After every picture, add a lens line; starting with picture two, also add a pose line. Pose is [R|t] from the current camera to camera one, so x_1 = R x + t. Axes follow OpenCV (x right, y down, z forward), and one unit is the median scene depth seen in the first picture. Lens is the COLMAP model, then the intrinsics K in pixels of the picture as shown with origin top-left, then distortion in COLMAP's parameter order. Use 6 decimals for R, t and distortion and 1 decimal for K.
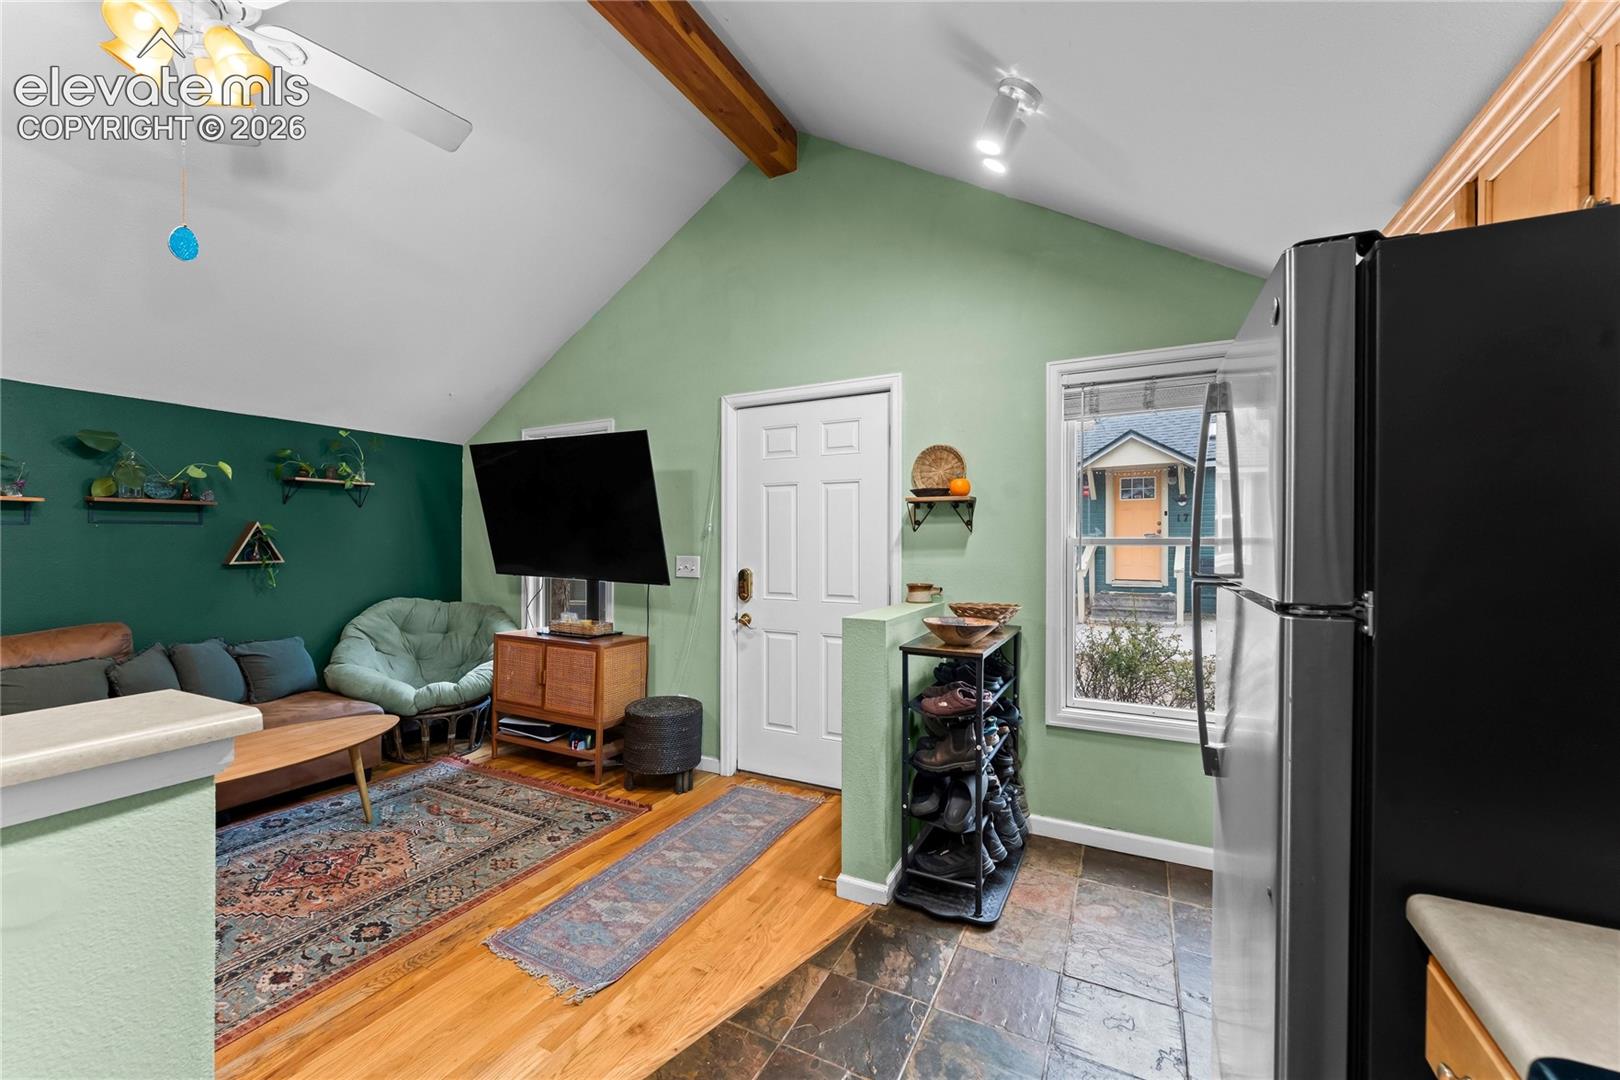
lens RADIAL K [[648.6, 0, 799.6], [0, 648.6, 537.9], [0, 0, 1]] dist [-0.000580, -0.000337]
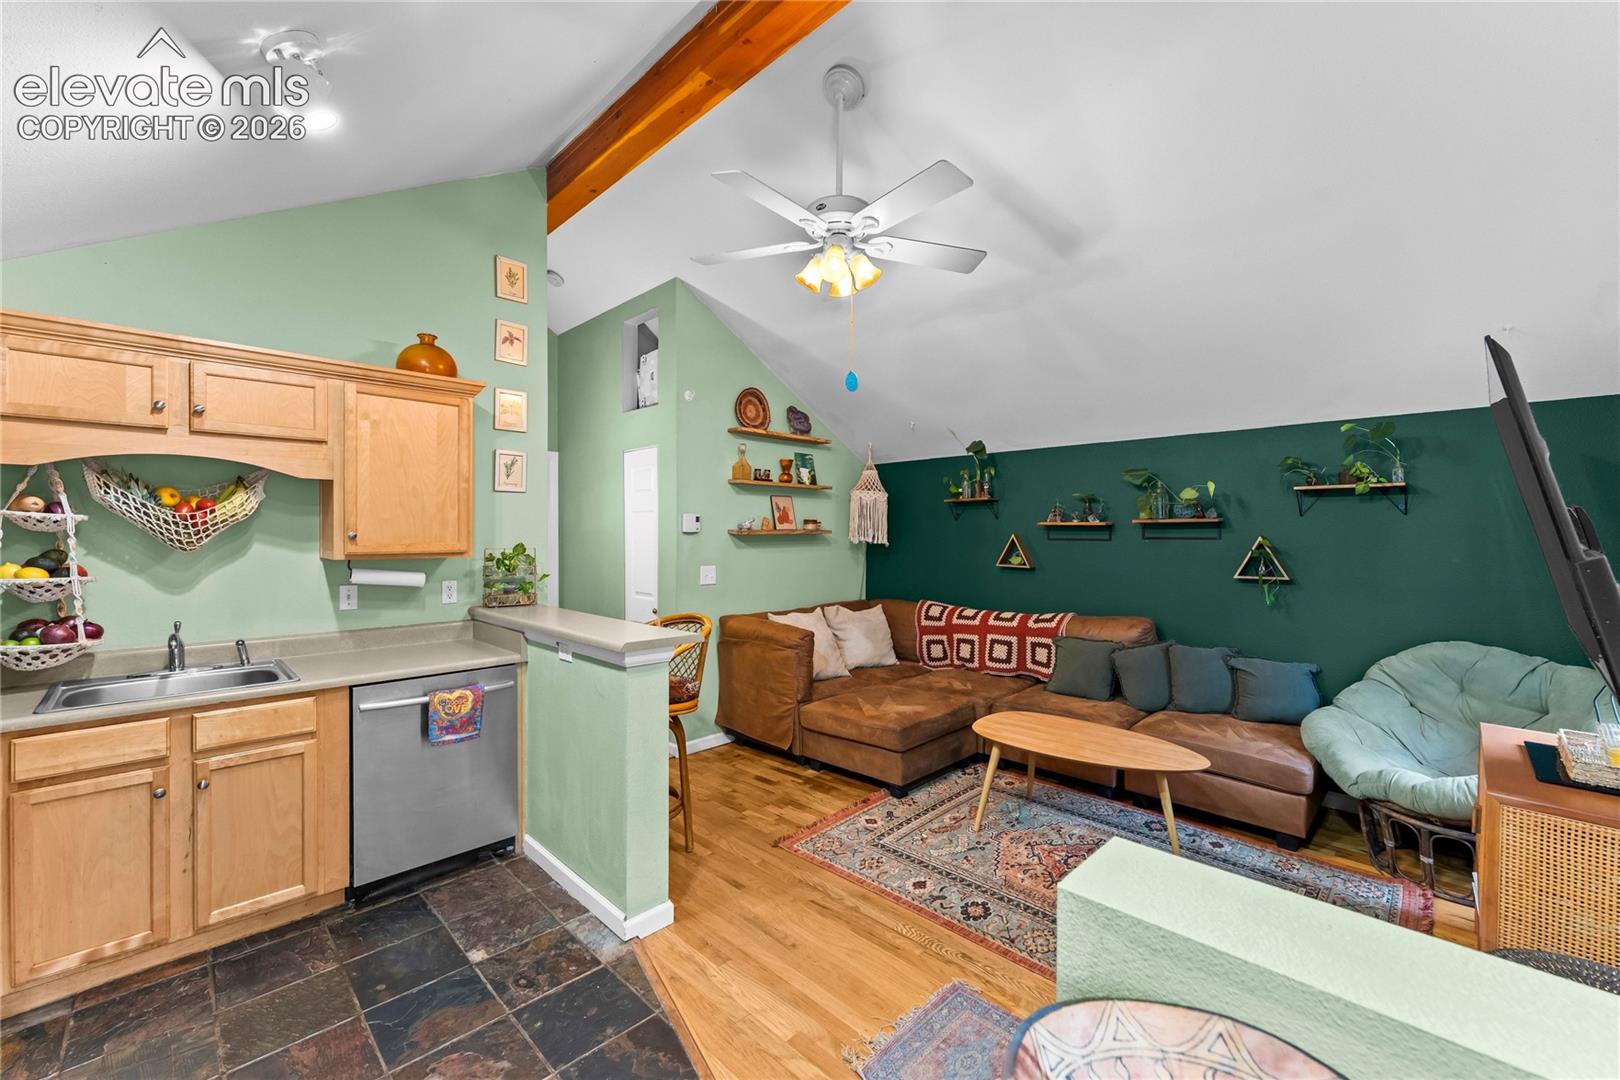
lens RADIAL K [[646.7, 0, 803.2], [0, 646.7, 536.7], [0, 0, 1]] dist [-0.002738, -0.000172]
pose [[-0.303621, 0.002878, -0.952789, 0.350792], [0.001884, 0.999995, 0.002421, -0.033139], [0.952791, -0.001060, -0.303625, 0.739391]]
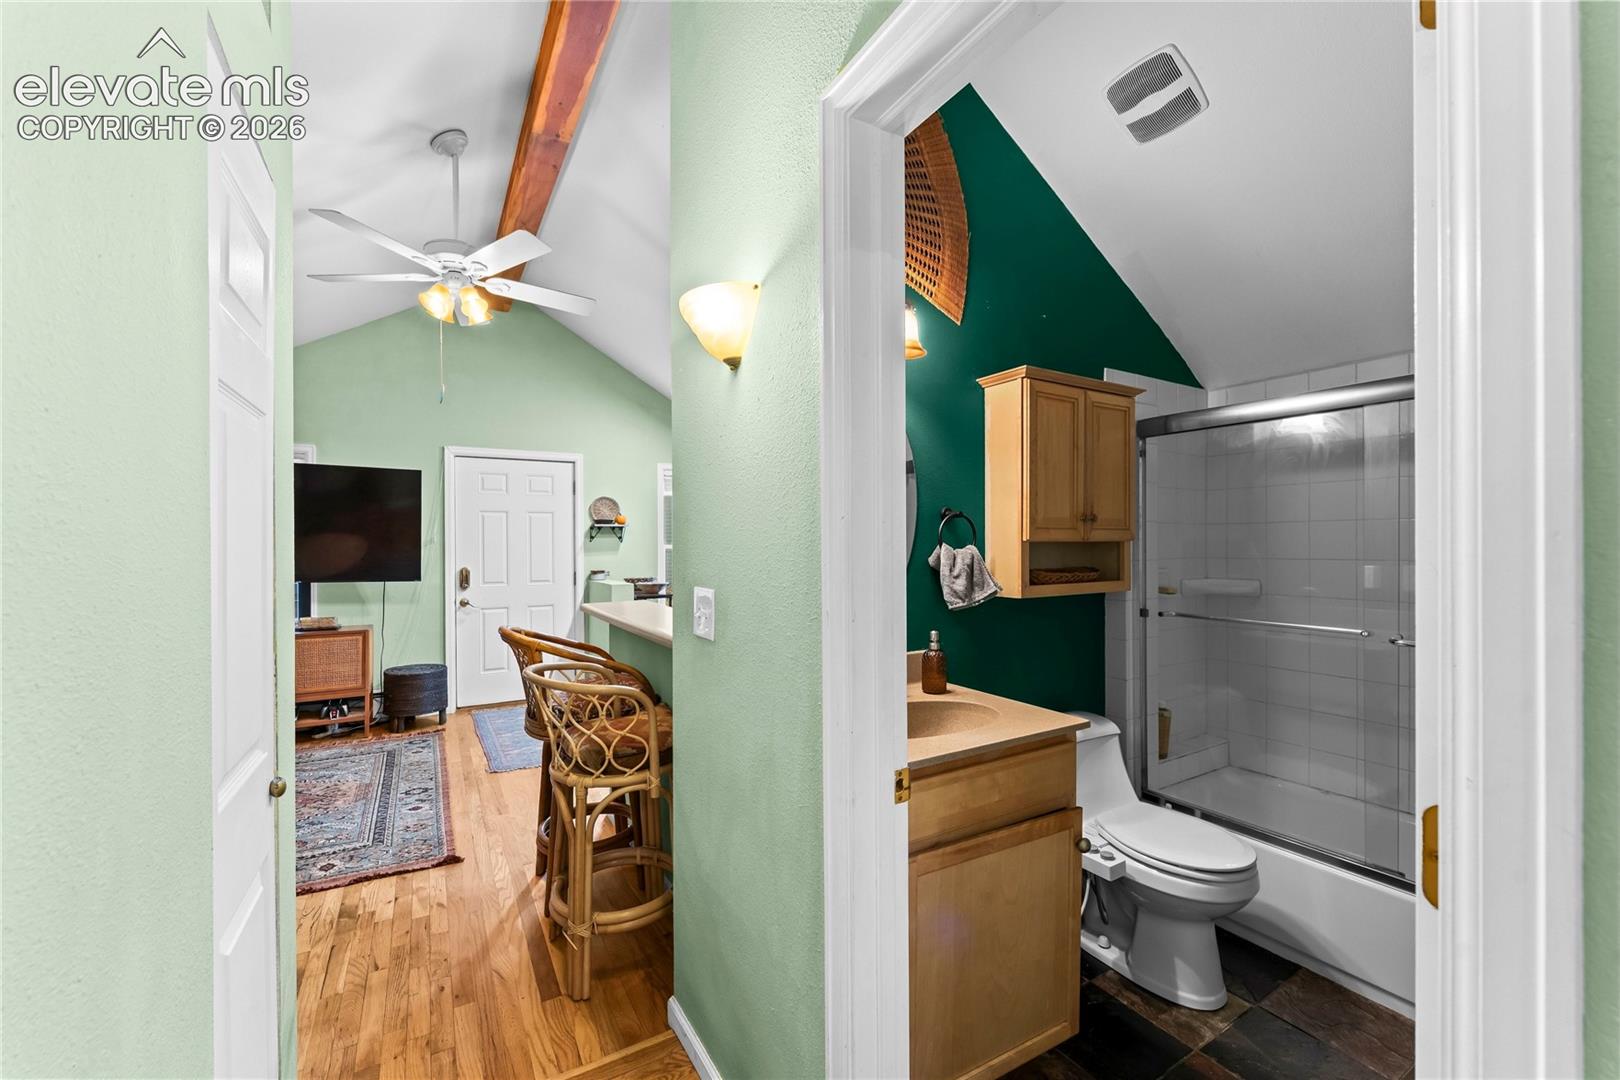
lens RADIAL K [[644.2, 0, 802.2], [0, 644.2, 544.3], [0, 0, 1]] dist [-0.000395, -0.000204]
pose [[0.529293, -0.006502, 0.848414, -1.061724], [0.001626, 0.999977, 0.006650, -0.015124], [-0.848438, -0.002140, 0.529291, -0.473495]]
